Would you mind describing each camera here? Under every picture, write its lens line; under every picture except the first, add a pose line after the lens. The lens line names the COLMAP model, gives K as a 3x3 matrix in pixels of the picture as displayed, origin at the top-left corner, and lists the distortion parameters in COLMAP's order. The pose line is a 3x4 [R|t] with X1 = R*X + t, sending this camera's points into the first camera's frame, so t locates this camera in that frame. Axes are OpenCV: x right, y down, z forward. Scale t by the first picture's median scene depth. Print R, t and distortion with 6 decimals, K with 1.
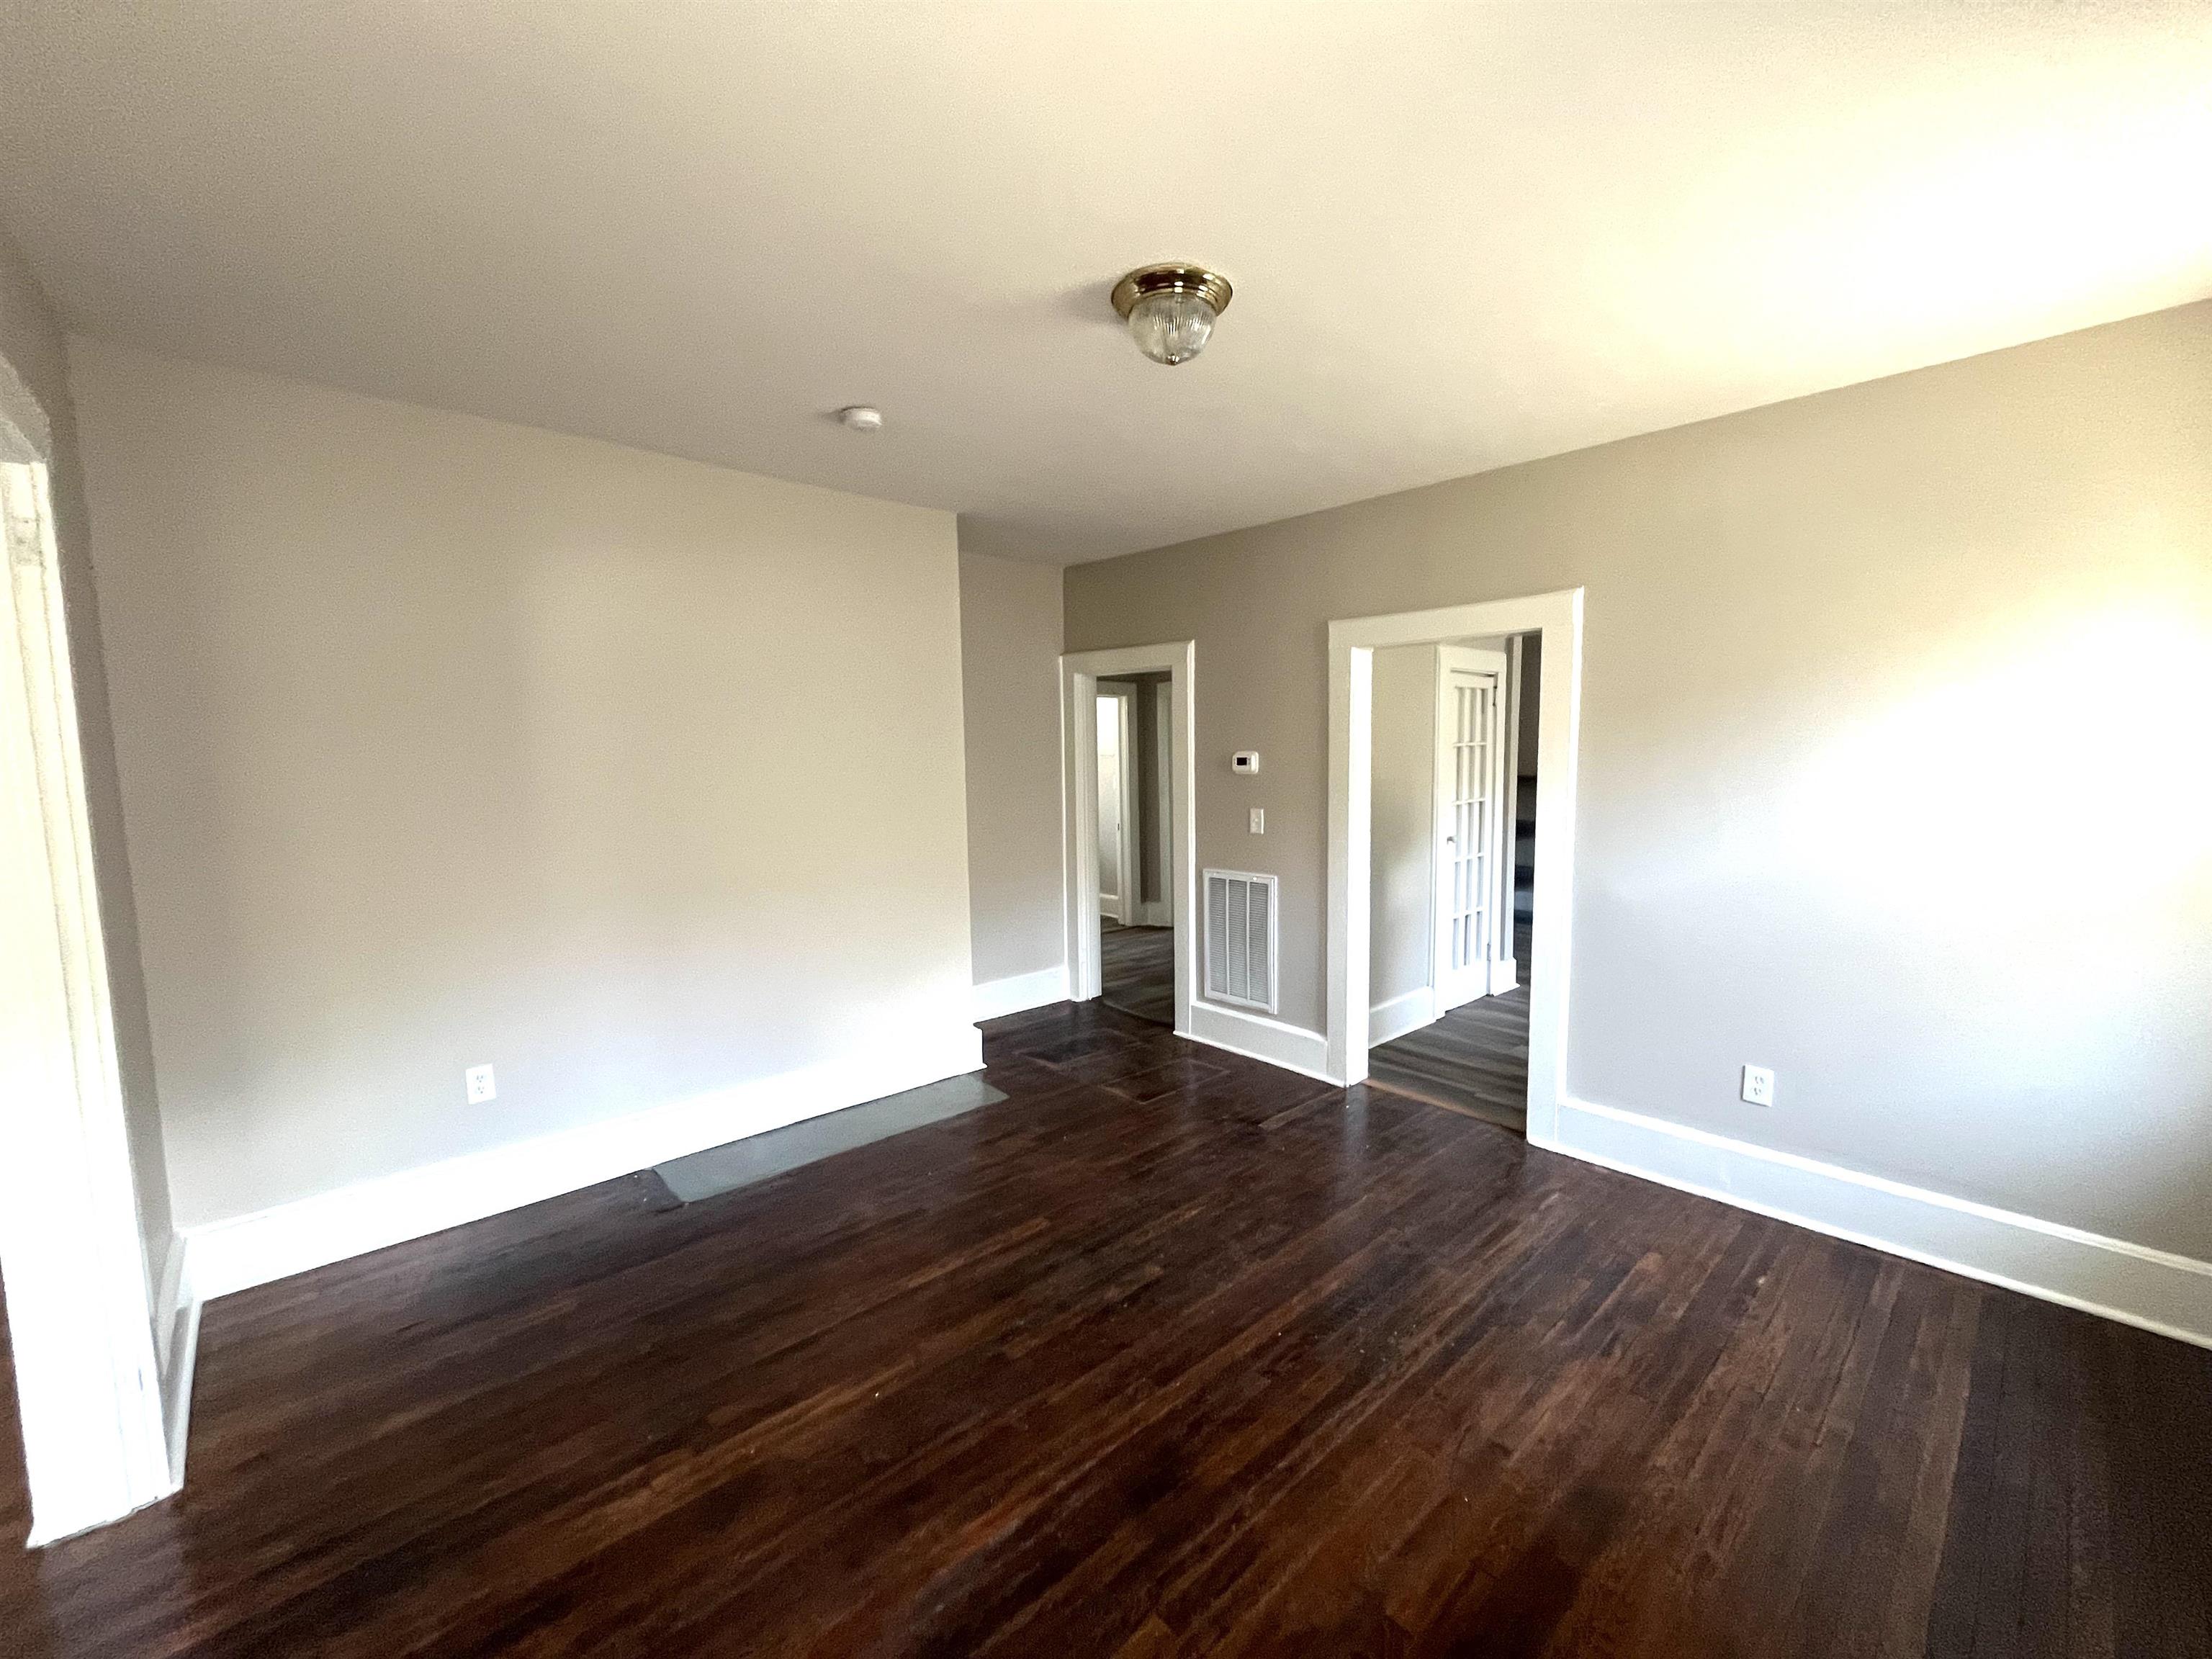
lens RADIAL K [[902.2, 0, 1113.5], [0, 902.2, 828.5], [0, 0, 1]] dist [0.000910, 0.000297]
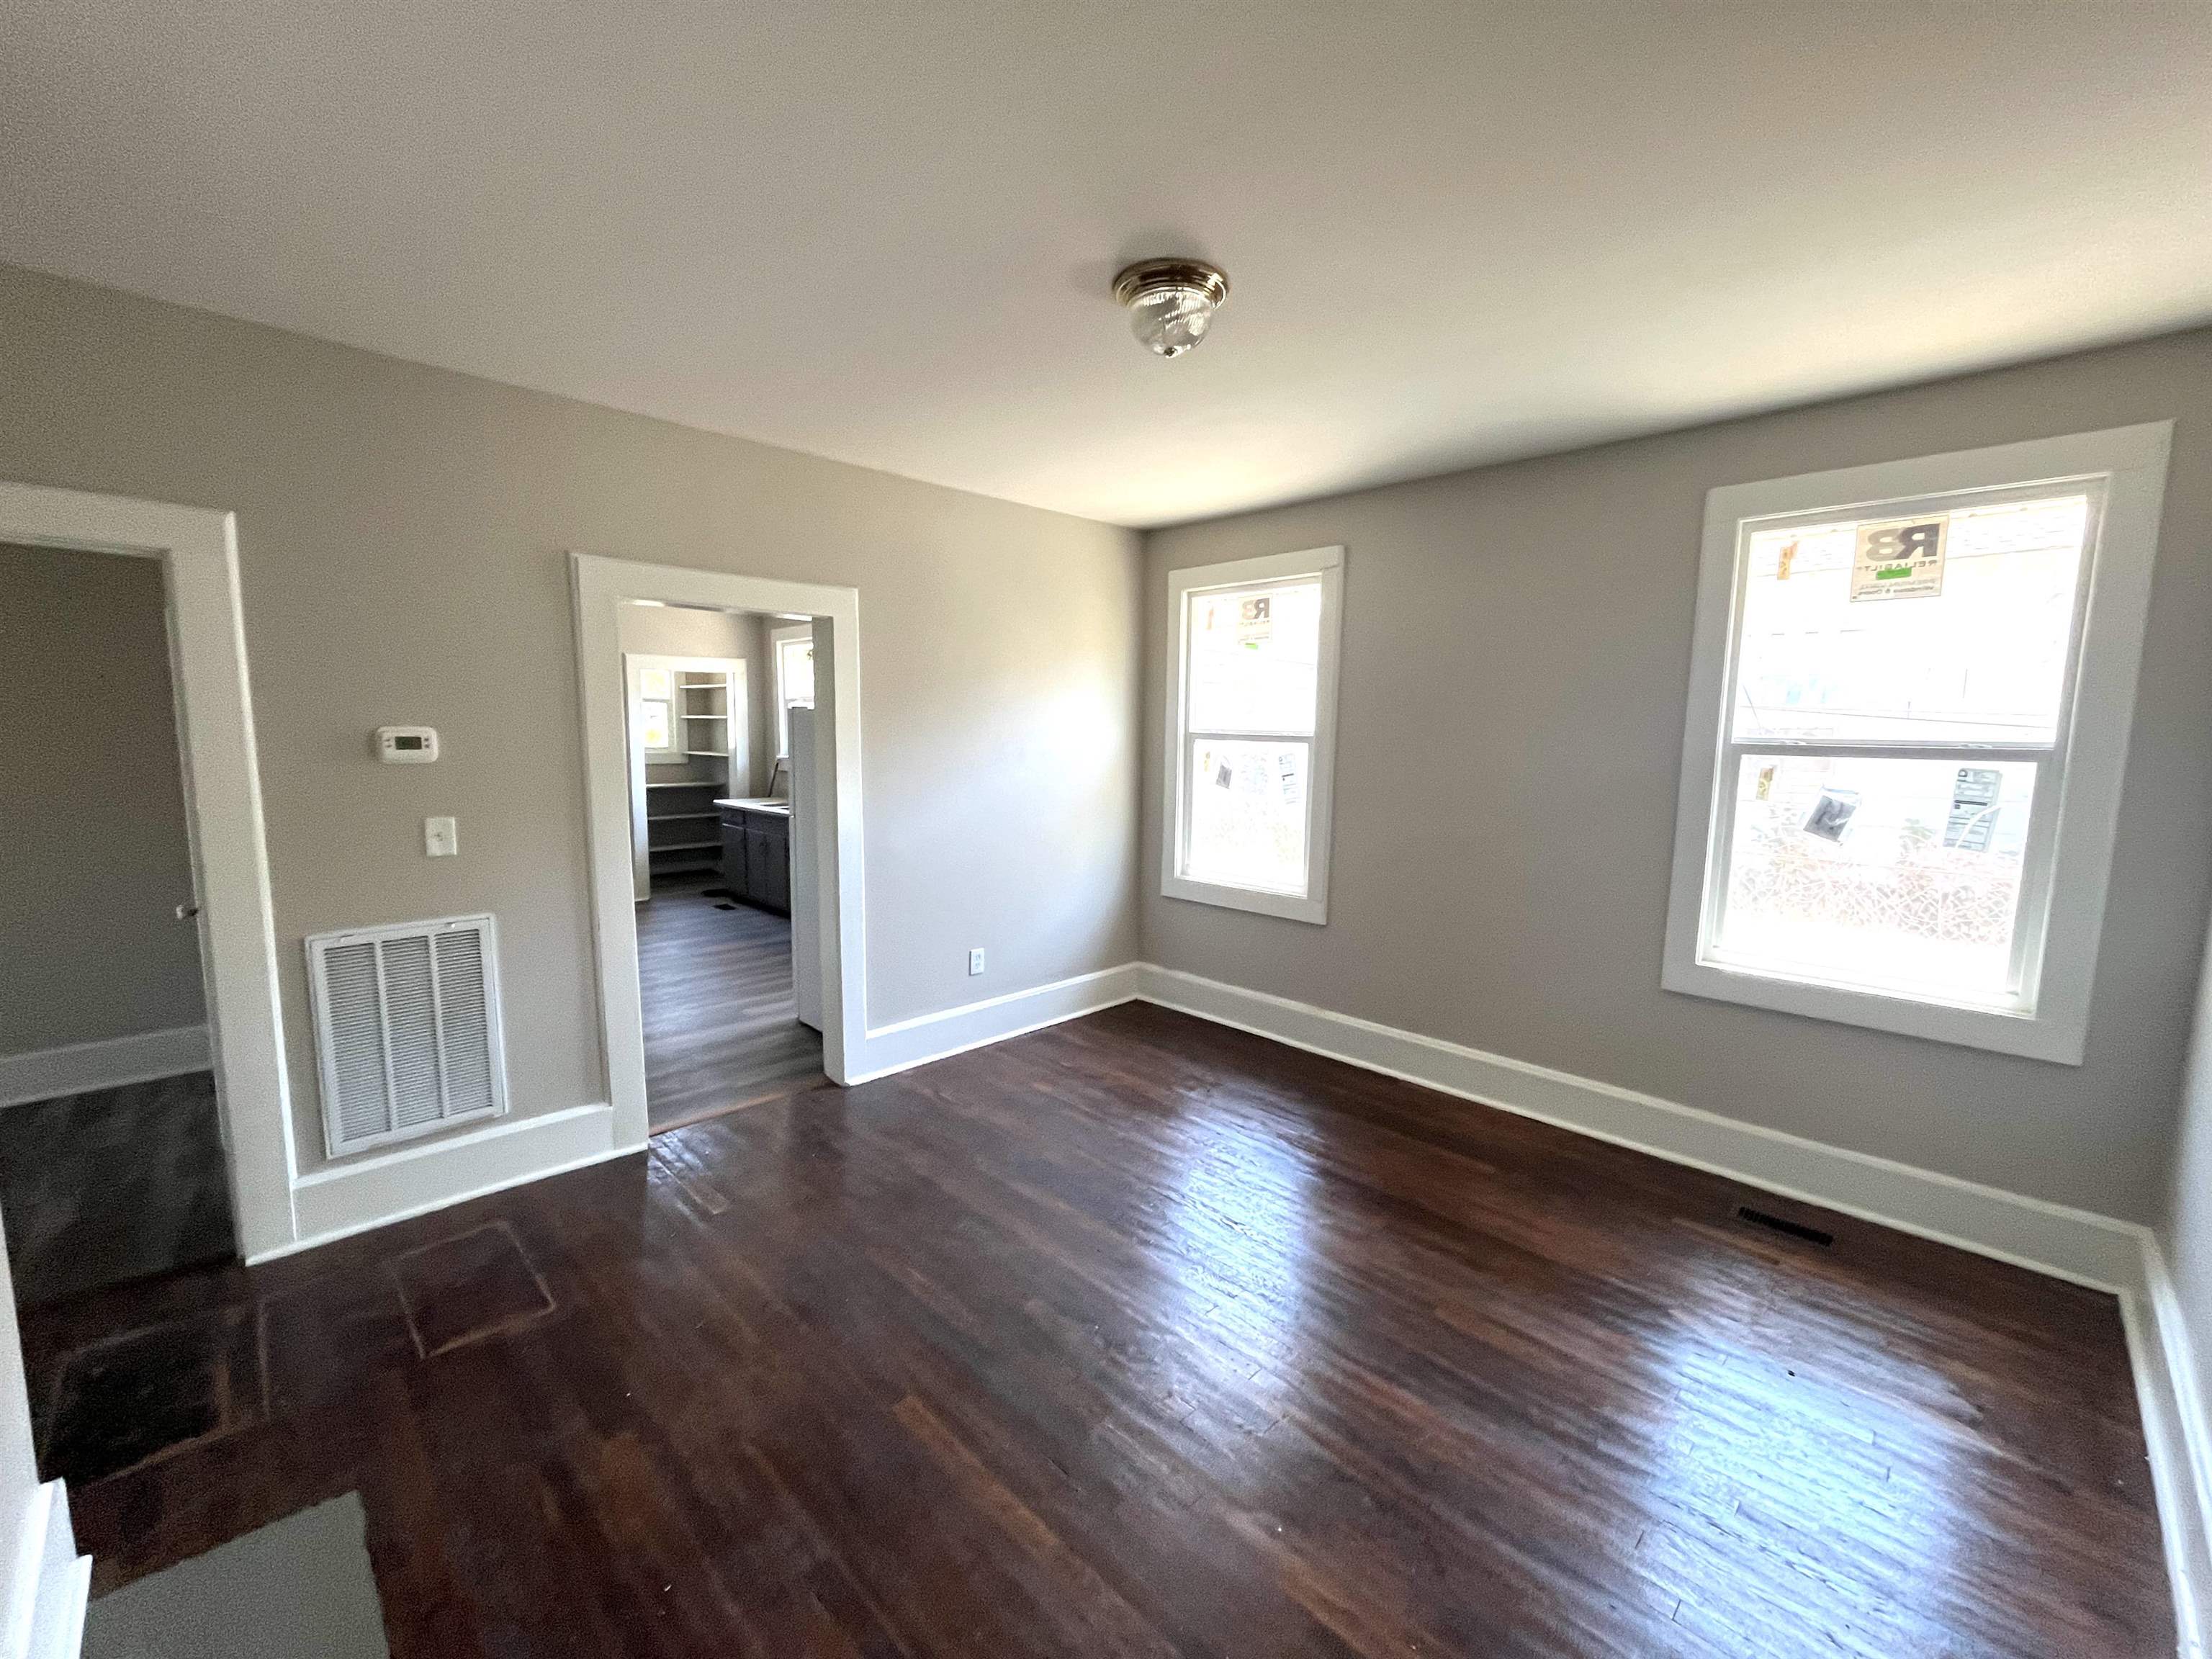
lens RADIAL K [[902.2, 0, 1095.5], [0, 902.2, 830.1], [0, 0, 1]] dist [0.000910, 0.000297]
pose [[-0.028326, -0.105900, 0.993973, -0.606077], [0.074339, 0.991396, 0.107743, -0.058505], [-0.996831, 0.076943, -0.020209, 0.687664]]
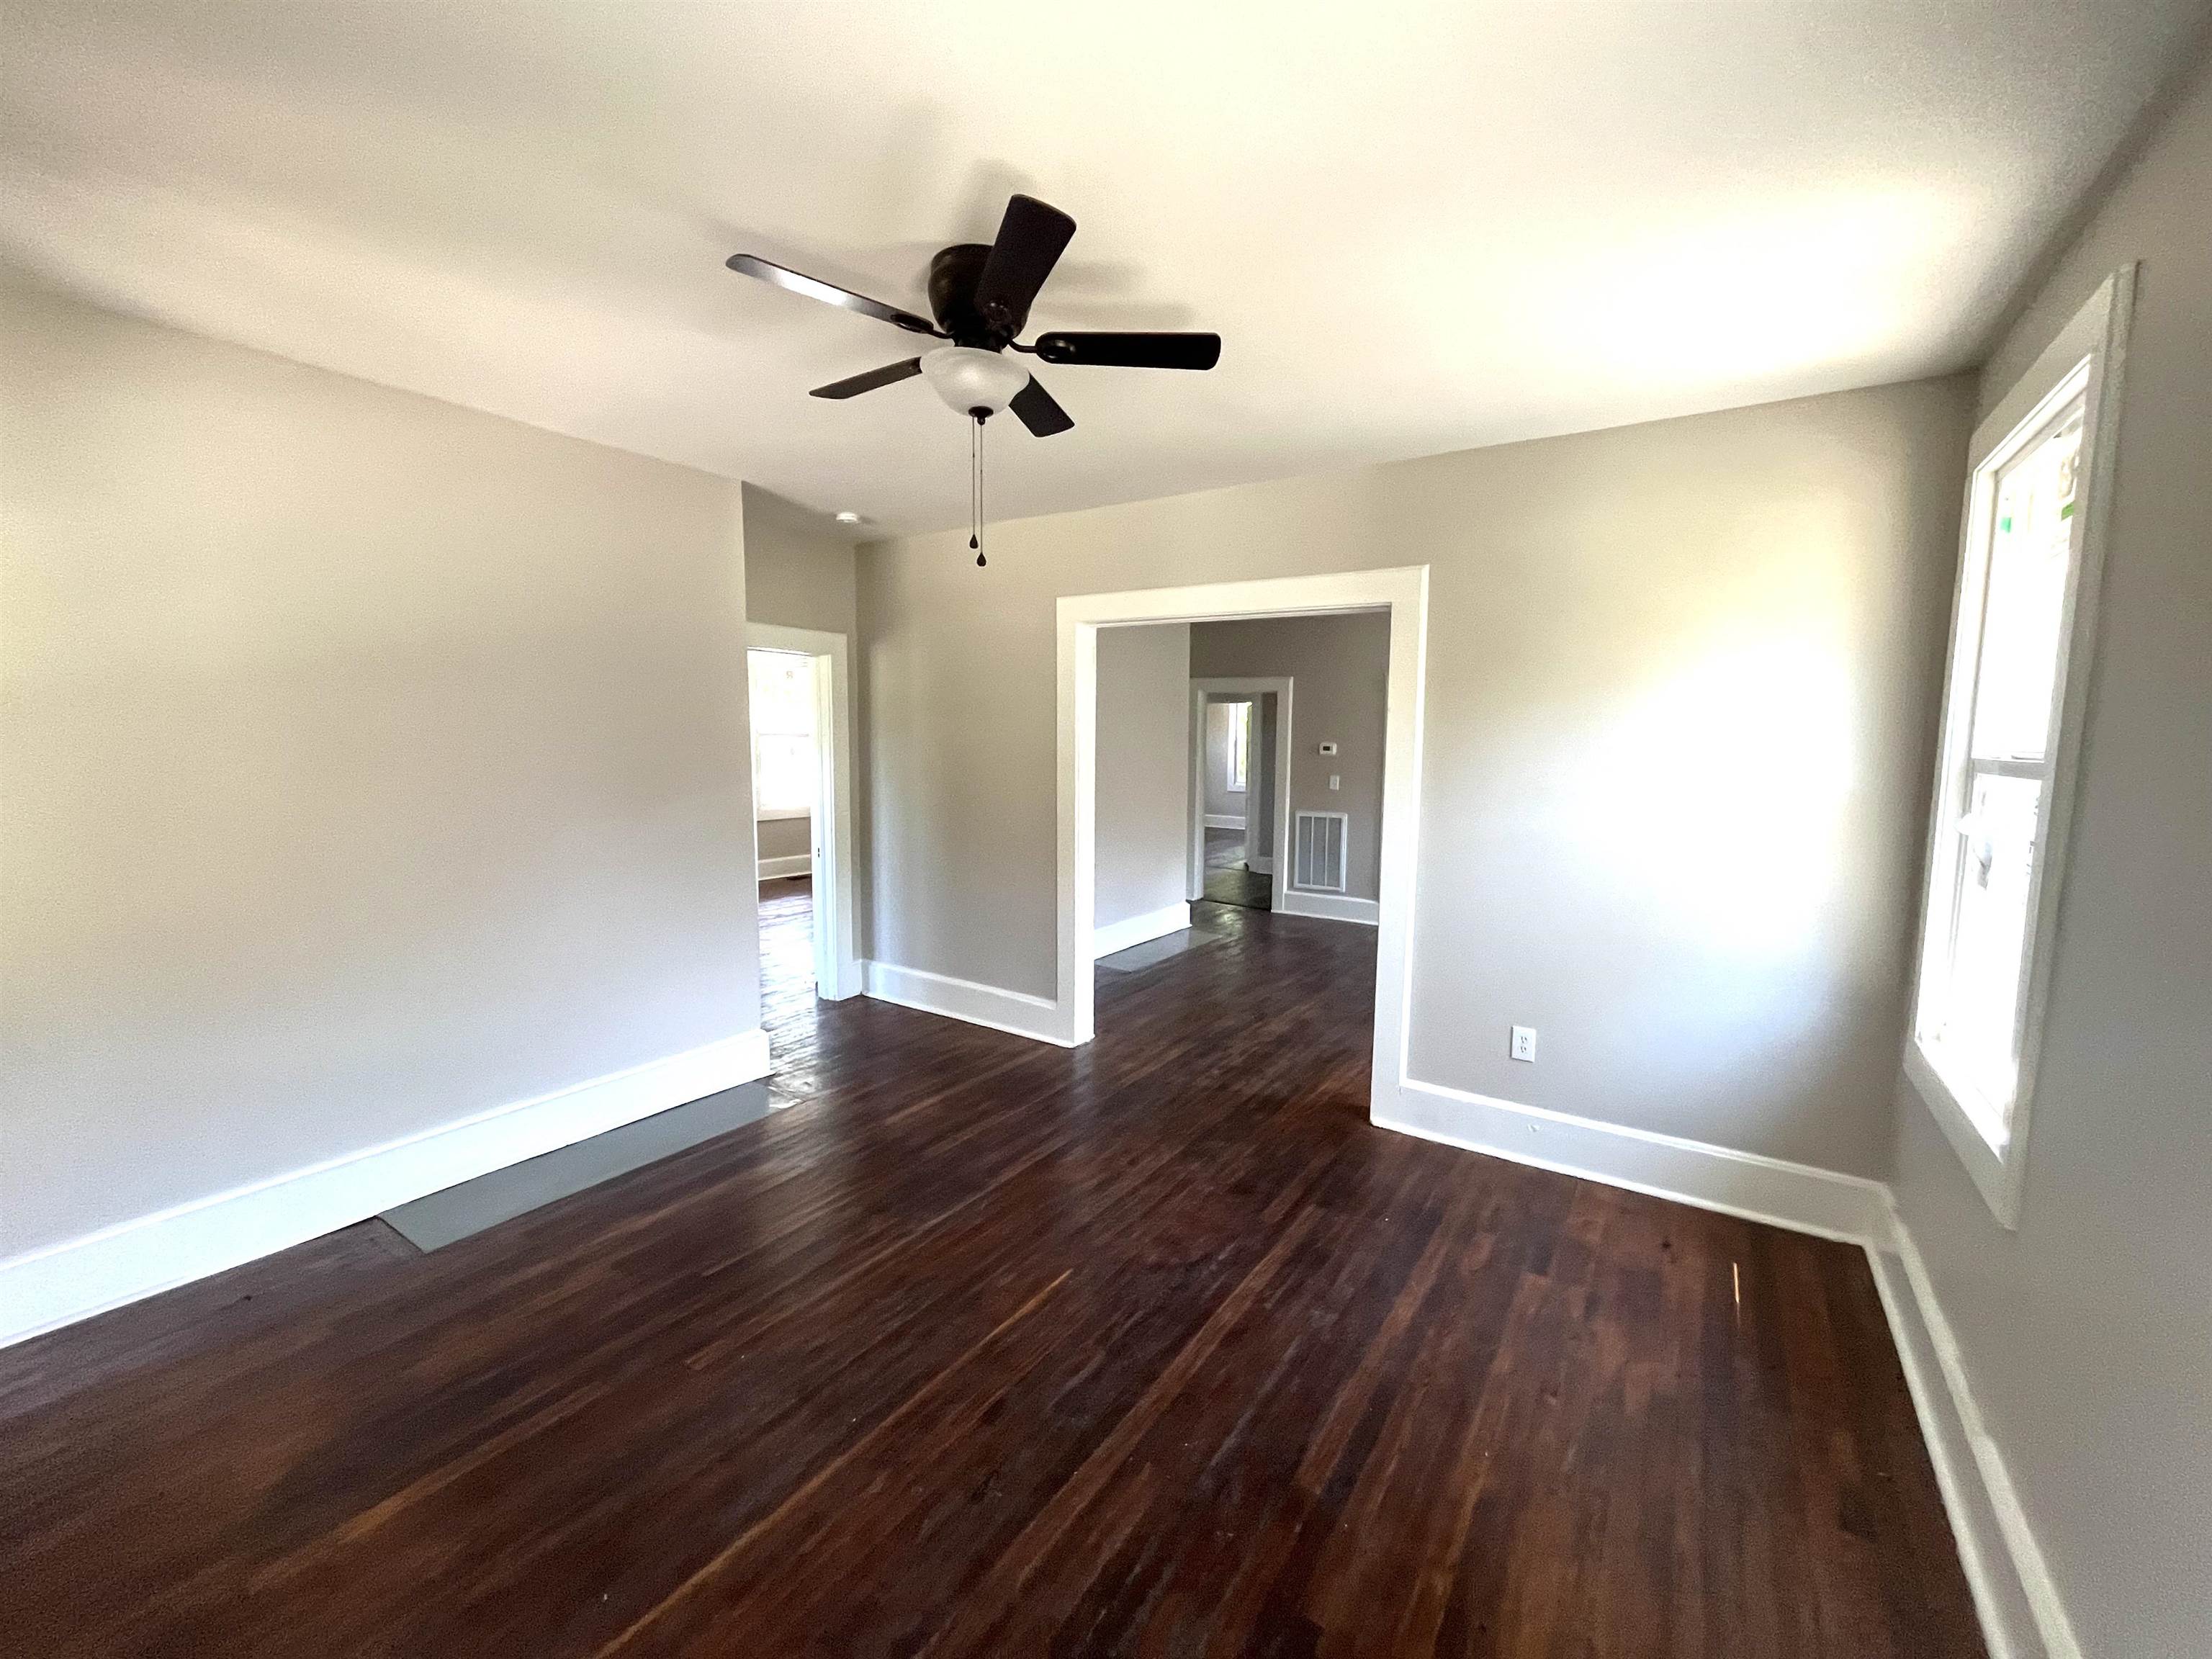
lens RADIAL K [[902.2, 0, 1125.3], [0, 902.2, 830.6], [0, 0, 1]] dist [0.000910, 0.000297]
pose [[0.969449, 0.000141, 0.245294, -0.825298], [-0.005499, 0.999761, 0.021159, 0.061820], [-0.245233, -0.021861, 0.969218, -0.743708]]
